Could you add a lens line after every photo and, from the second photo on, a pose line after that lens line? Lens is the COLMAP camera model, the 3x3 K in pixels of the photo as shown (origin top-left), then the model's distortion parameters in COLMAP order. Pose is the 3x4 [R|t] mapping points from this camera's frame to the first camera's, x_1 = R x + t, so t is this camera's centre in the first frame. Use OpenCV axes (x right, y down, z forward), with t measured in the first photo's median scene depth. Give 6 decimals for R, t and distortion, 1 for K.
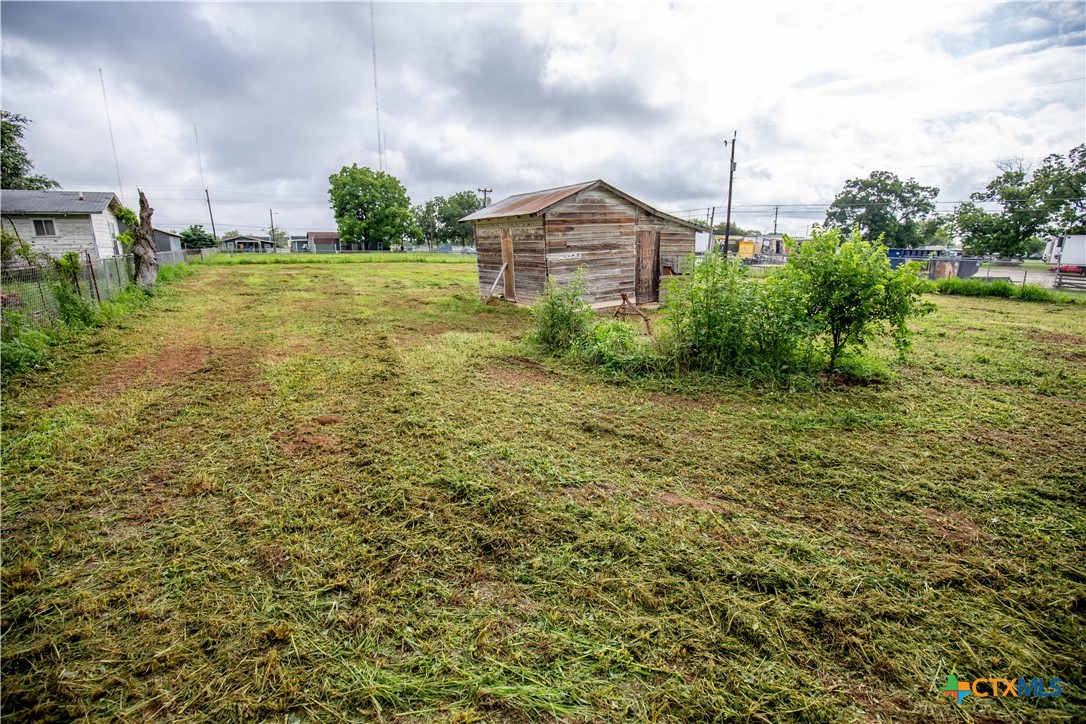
lens RADIAL K [[500.3, 0, 547.9], [0, 500.3, 370.1], [0, 0, 1]] dist [-0.037139, 0.007442]
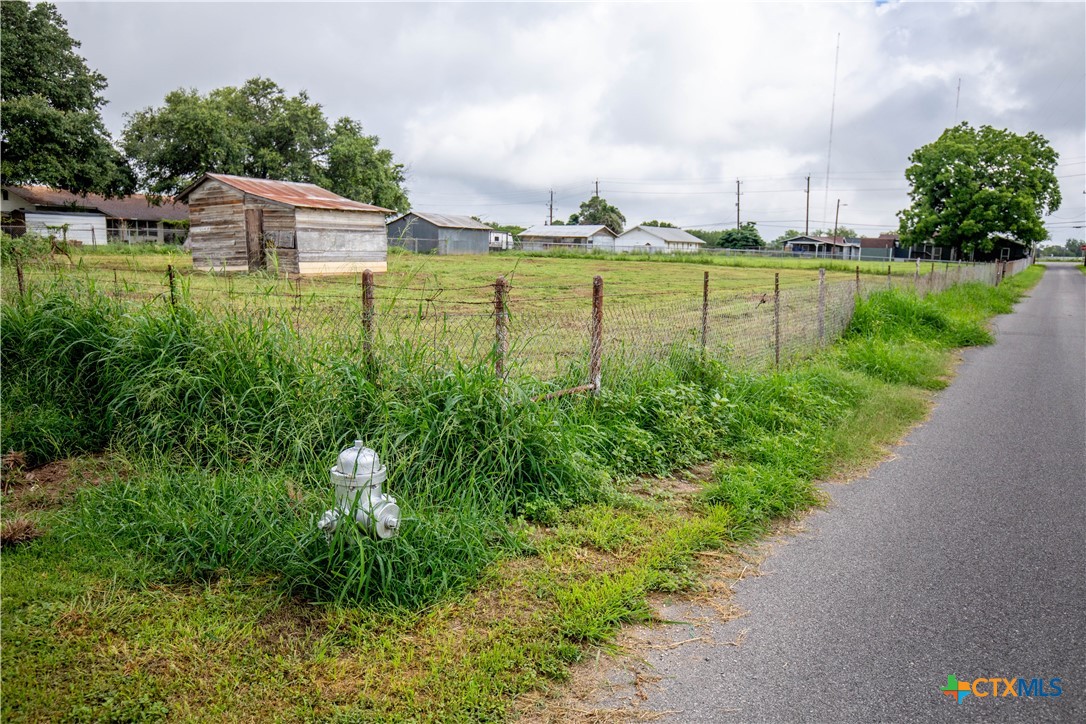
lens RADIAL K [[824.3, 0, 546.1], [0, 824.3, 363.4], [0, 0, 1]] dist [0.015111, 0.002480]
pose [[0.435987, 0.129599, -0.890572, 0.400941], [-0.236344, 0.971331, 0.025647, -0.024493], [0.868364, 0.199299, 0.454118, 0.138228]]
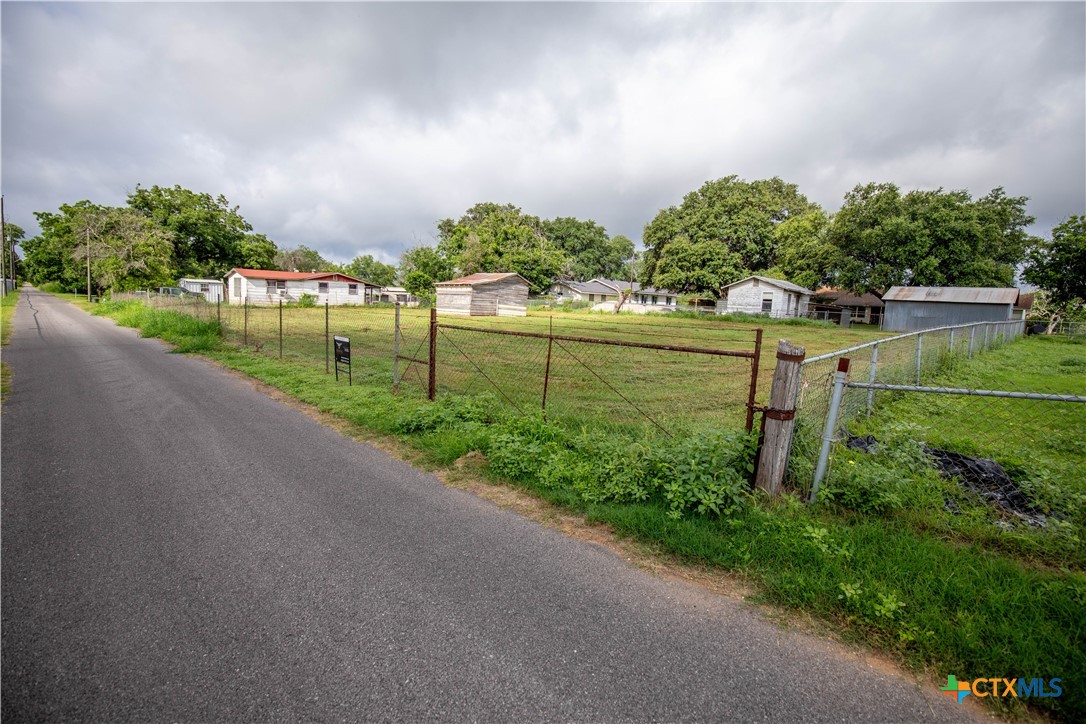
lens RADIAL K [[526.8, 0, 549.8], [0, 526.8, 365.4], [0, 0, 1]] dist [-0.026566, 0.002300]
pose [[-0.969559, -0.019859, -0.244053, 0.074281], [-0.105829, 0.932791, 0.344531, -0.162218], [0.220808, 0.359870, -0.906497, 0.681385]]
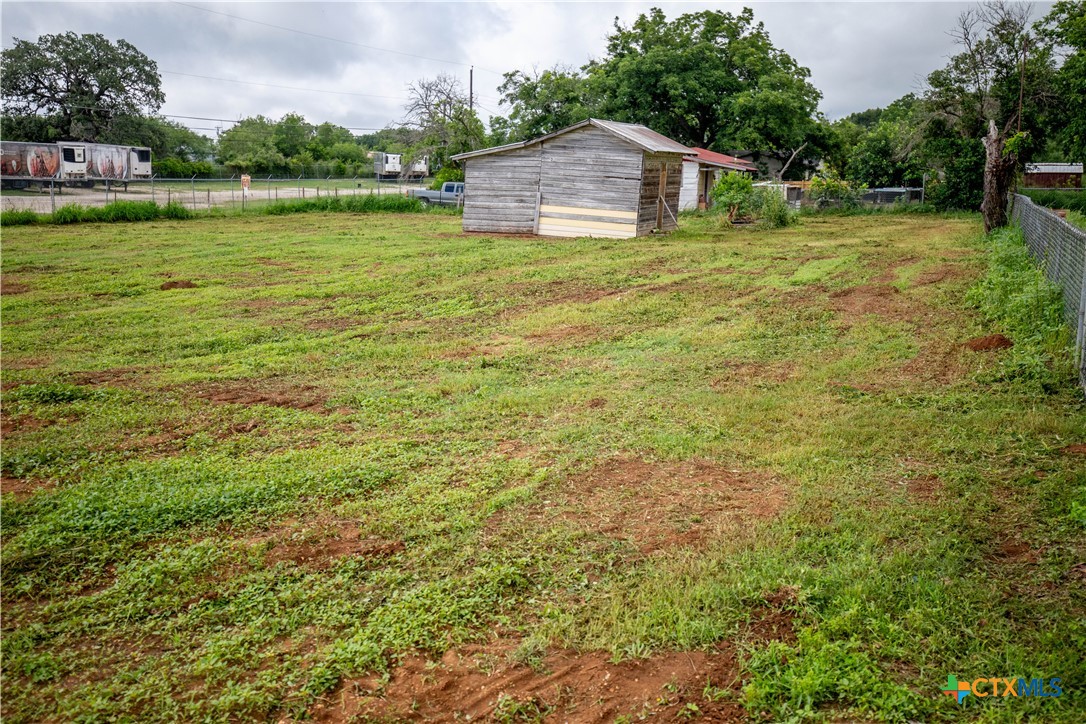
lens RADIAL K [[1040.3, 0, 545.7], [0, 1040.3, 362.0], [0, 0, 1]] dist [0.046583, 0.000000]
pose [[-0.570630, -0.161832, 0.805104, -0.300801], [0.182082, 0.931054, 0.316202, -0.108907], [-0.800767, 0.327029, -0.501820, 0.419986]]
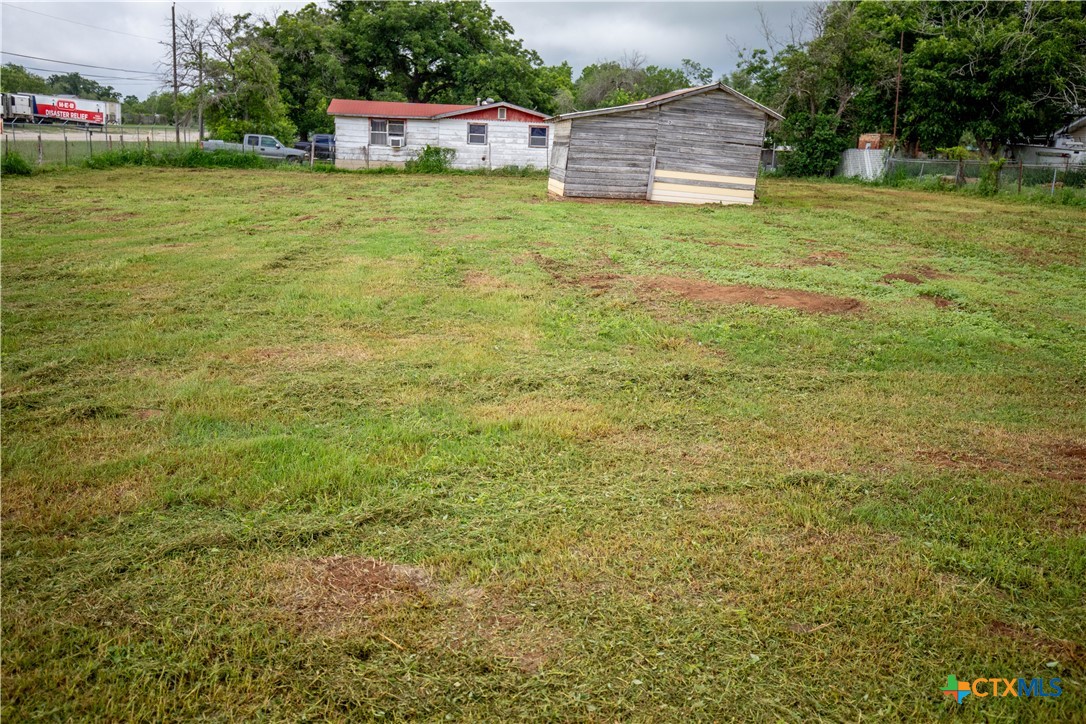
lens RADIAL K [[956.2, 0, 539.6], [0, 956.2, 364.6], [0, 0, 1]] dist [0.029267, -0.014466]
pose [[-0.883540, -0.151105, 0.443311, -0.116242], [0.064137, 0.898573, 0.434111, -0.129768], [-0.463944, 0.411987, -0.784234, 0.522741]]
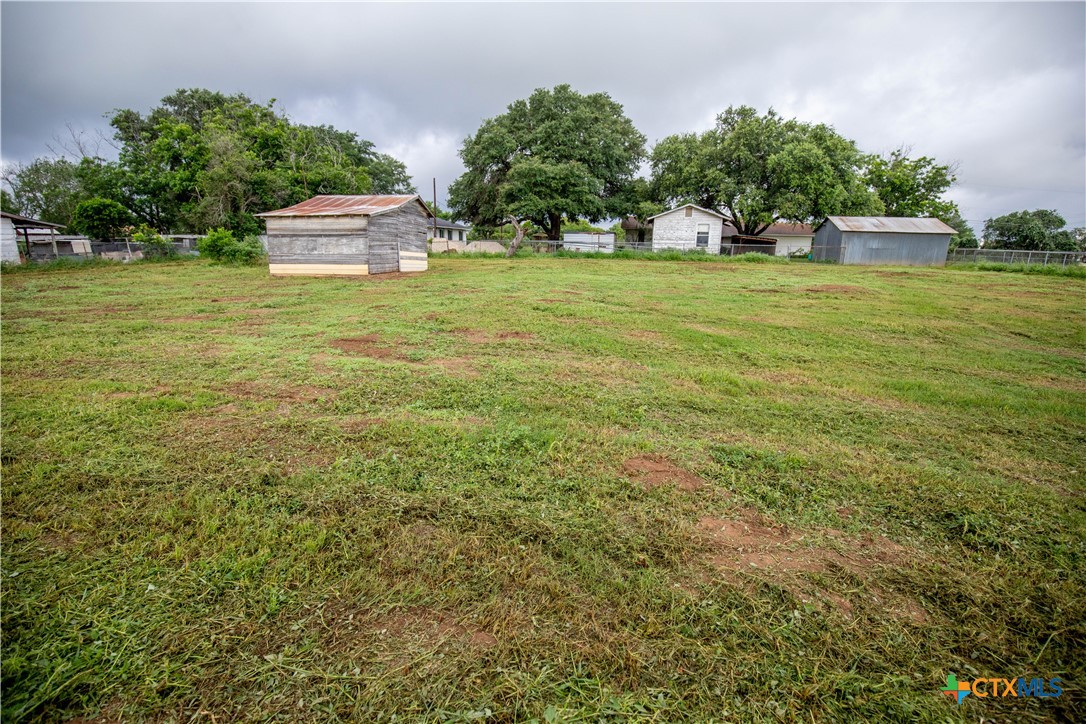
lens RADIAL K [[500.3, 0, 548.2], [0, 500.3, 368.2], [0, 0, 1]] dist [-0.037139, 0.007442]
pose [[-0.666003, 0.164350, -0.727619, 0.149623], [-0.194808, 0.903256, 0.382332, -0.103067], [0.720062, 0.396380, -0.569555, 0.444105]]
